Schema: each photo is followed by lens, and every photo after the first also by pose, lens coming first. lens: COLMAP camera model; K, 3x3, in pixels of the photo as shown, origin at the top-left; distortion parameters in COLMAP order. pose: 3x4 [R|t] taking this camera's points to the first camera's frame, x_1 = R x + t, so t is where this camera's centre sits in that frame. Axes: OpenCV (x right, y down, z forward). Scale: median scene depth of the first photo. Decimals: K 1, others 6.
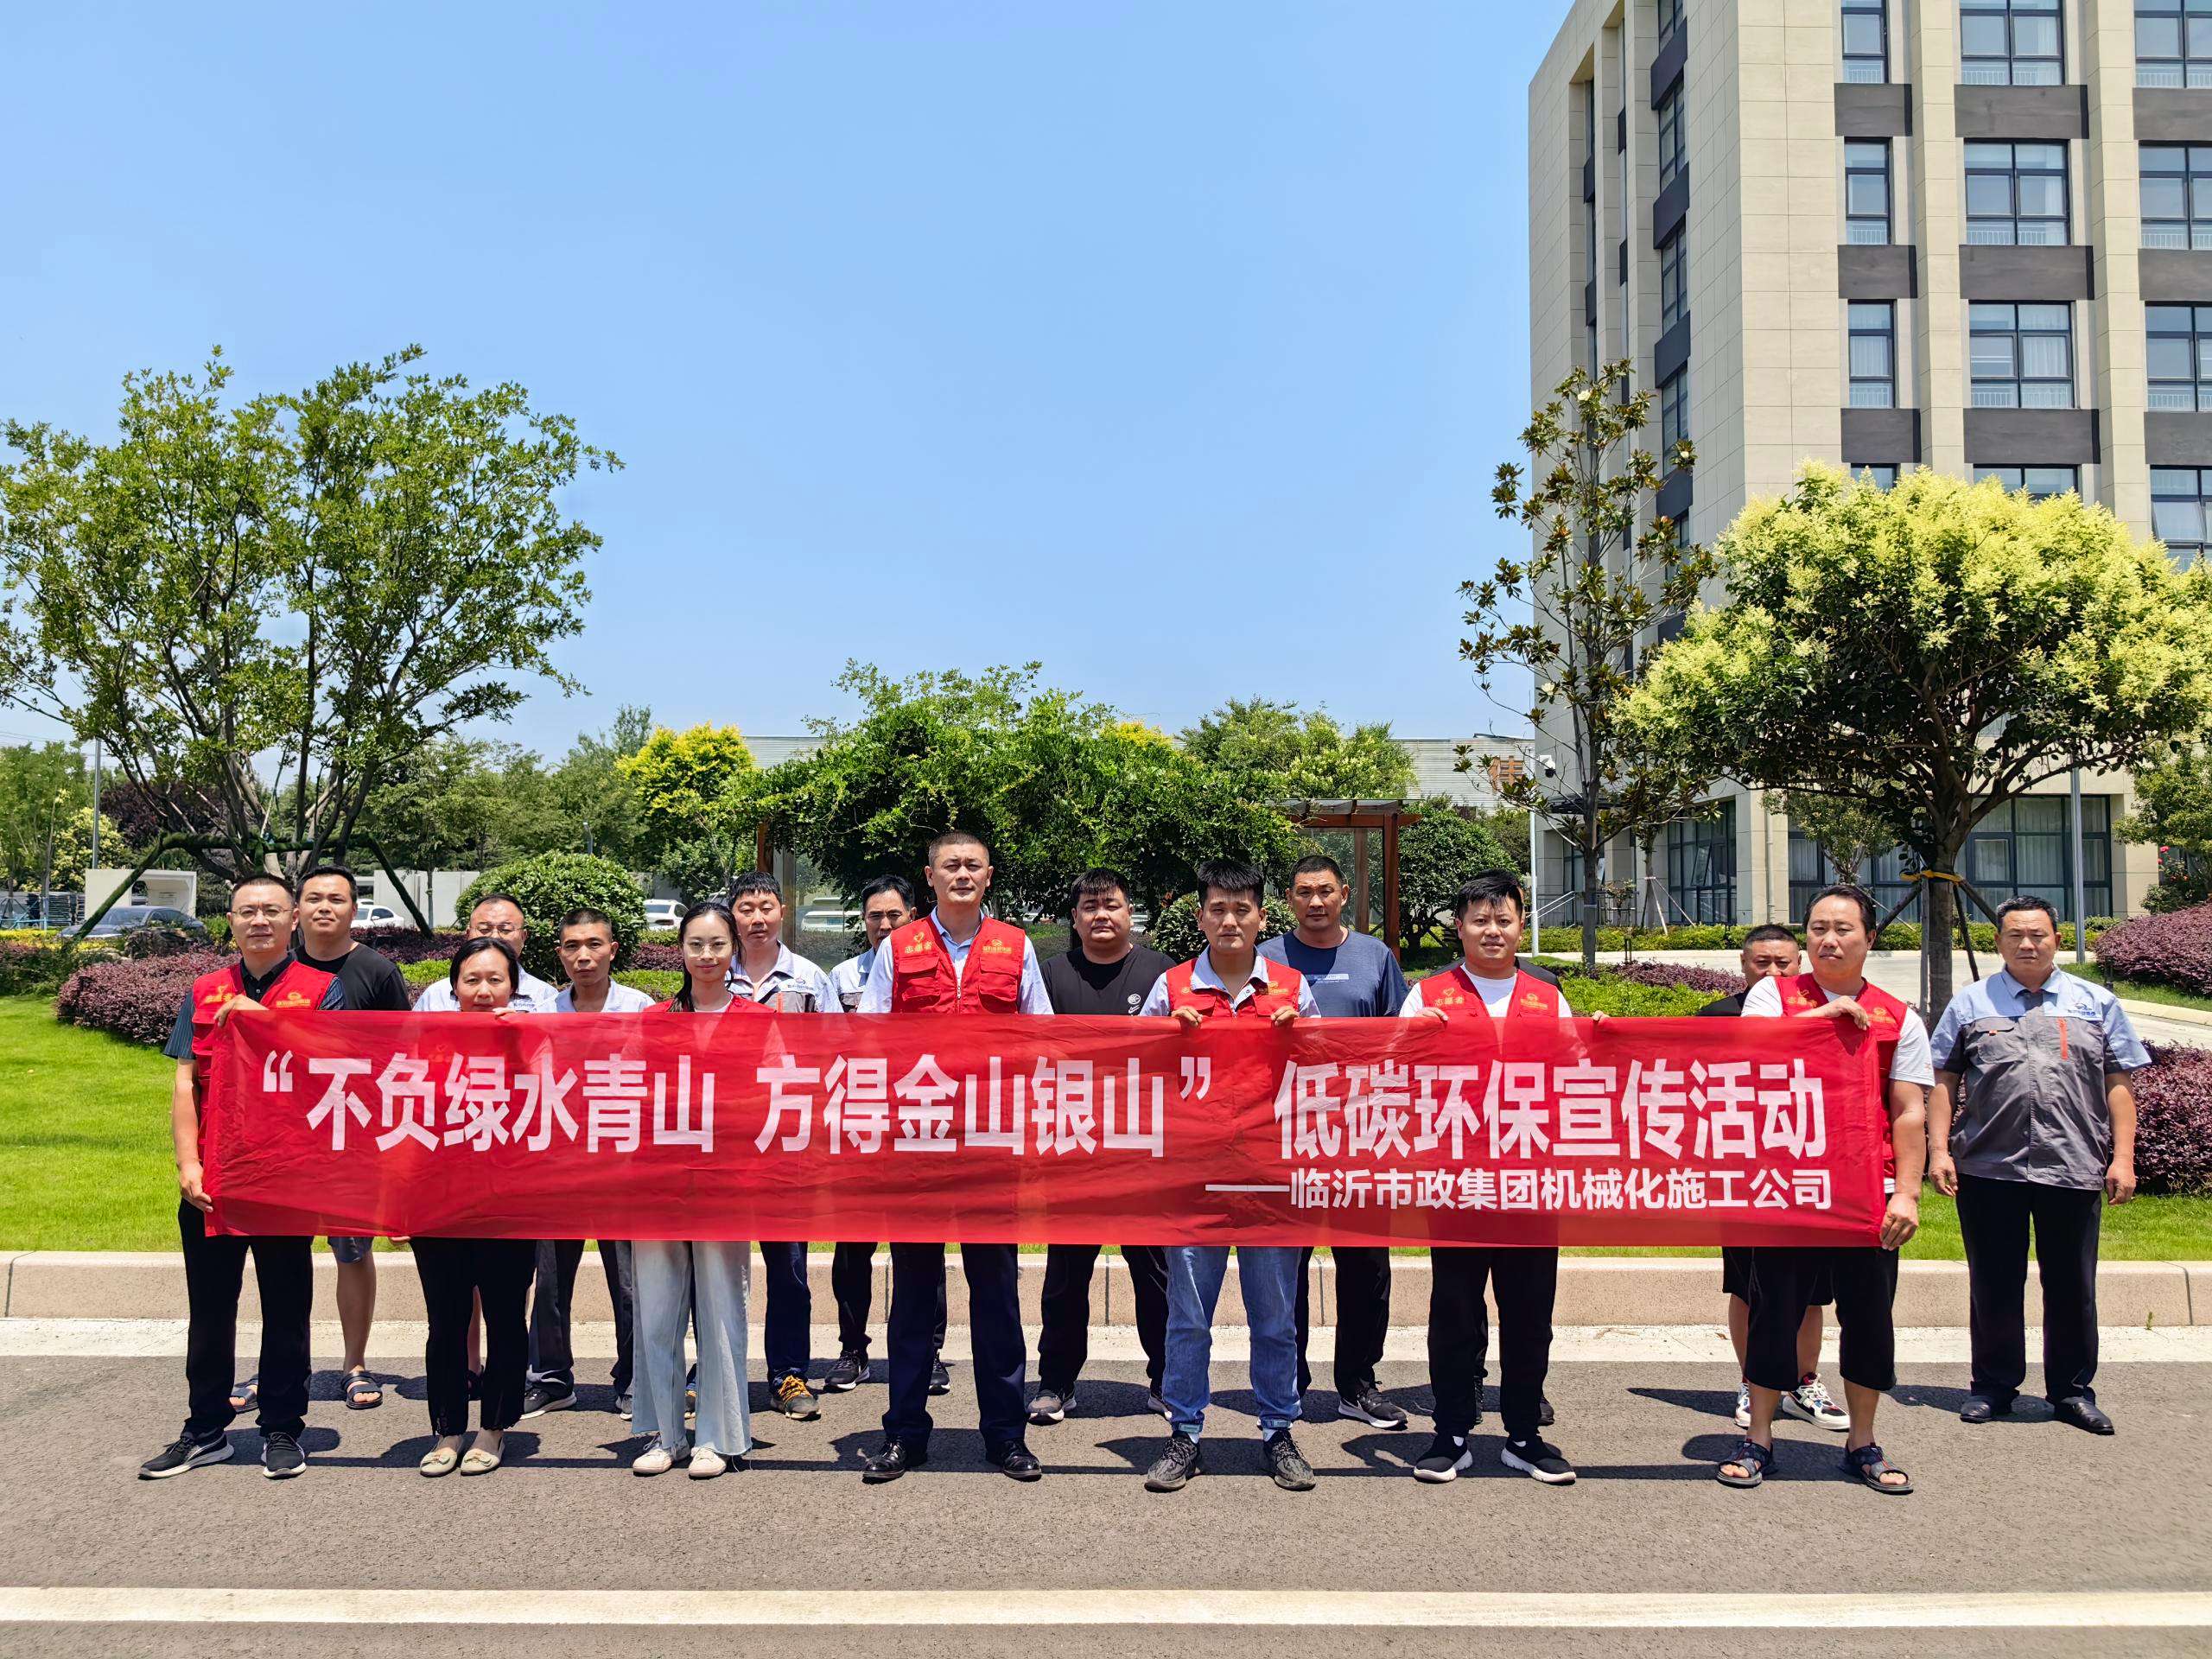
lens RADIAL K [[1651.9, 0, 1106.0], [0, 1651.9, 829.5], [0, 0, 1]] dist [0.027133, 0.000890]
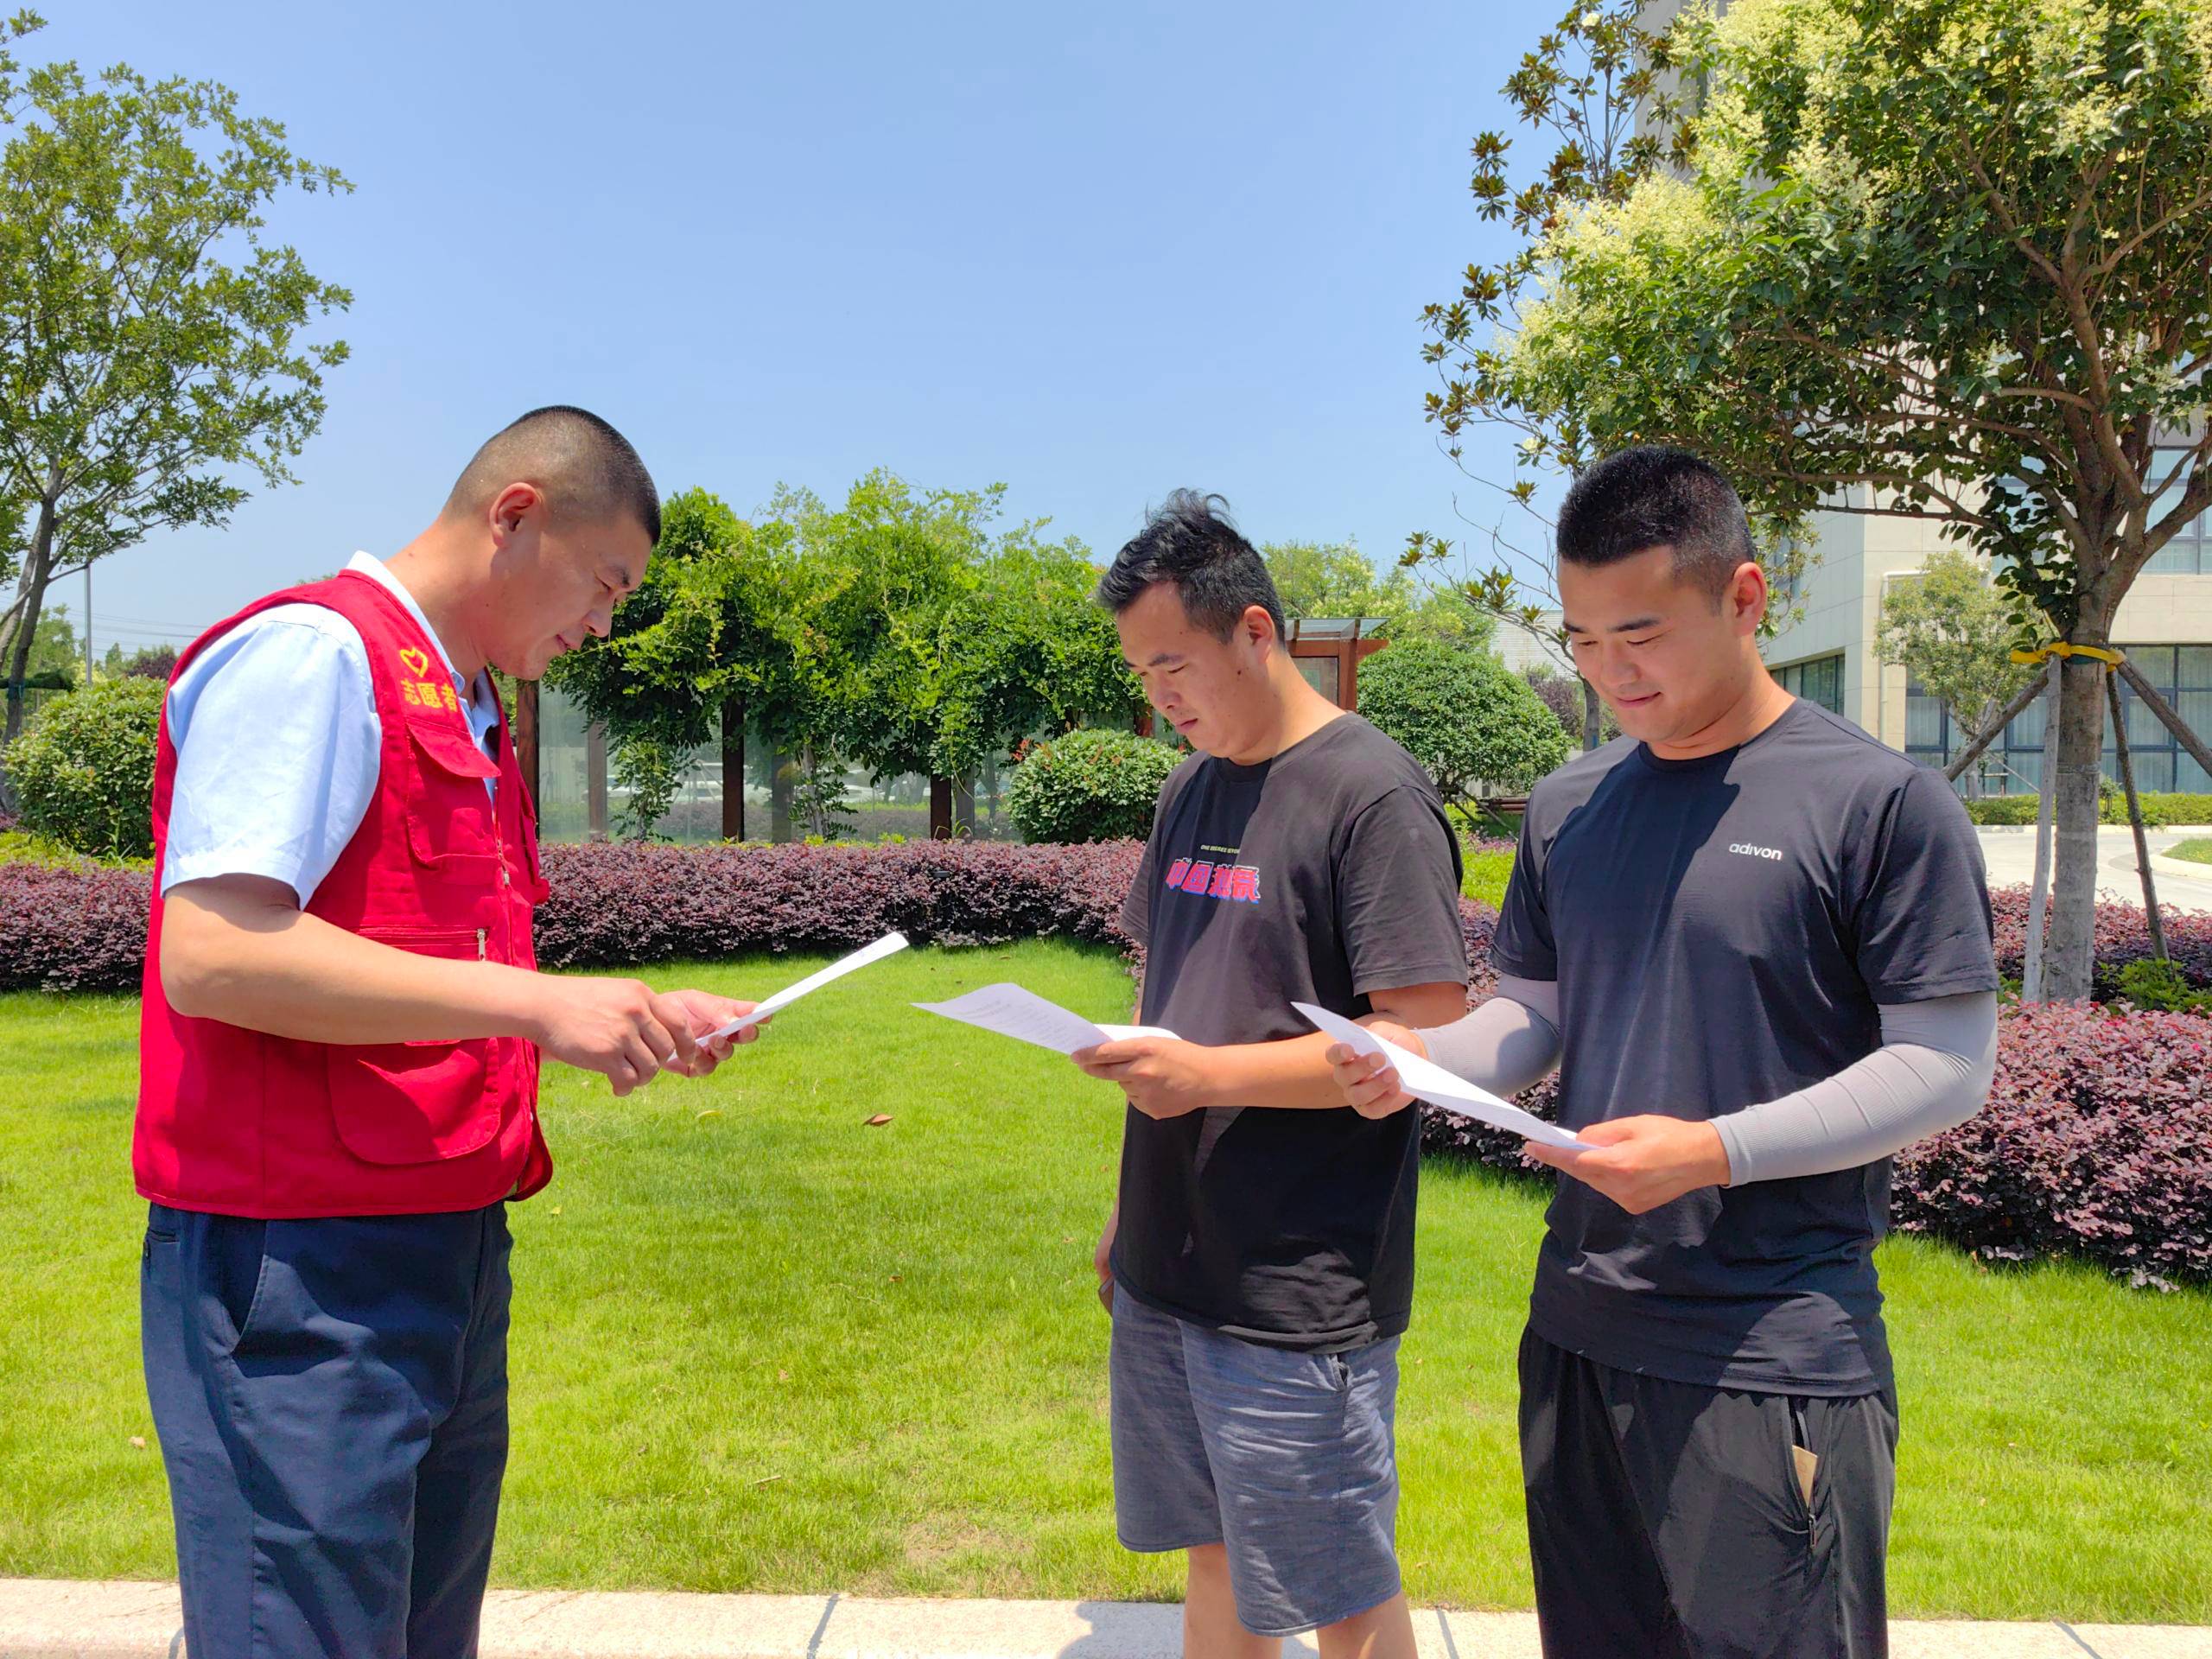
lens RADIAL K [[1742.4, 0, 1106.0], [0, 1742.4, 829.5], [0, 0, 1]] dist [0.046685, -0.064108]
pose [[0.999048, 0.000554, -0.043621, 0.106971], [0.002612, 0.997366, 0.072490, 0.021361], [0.043546, -0.072535, 0.996415, 0.211453]]
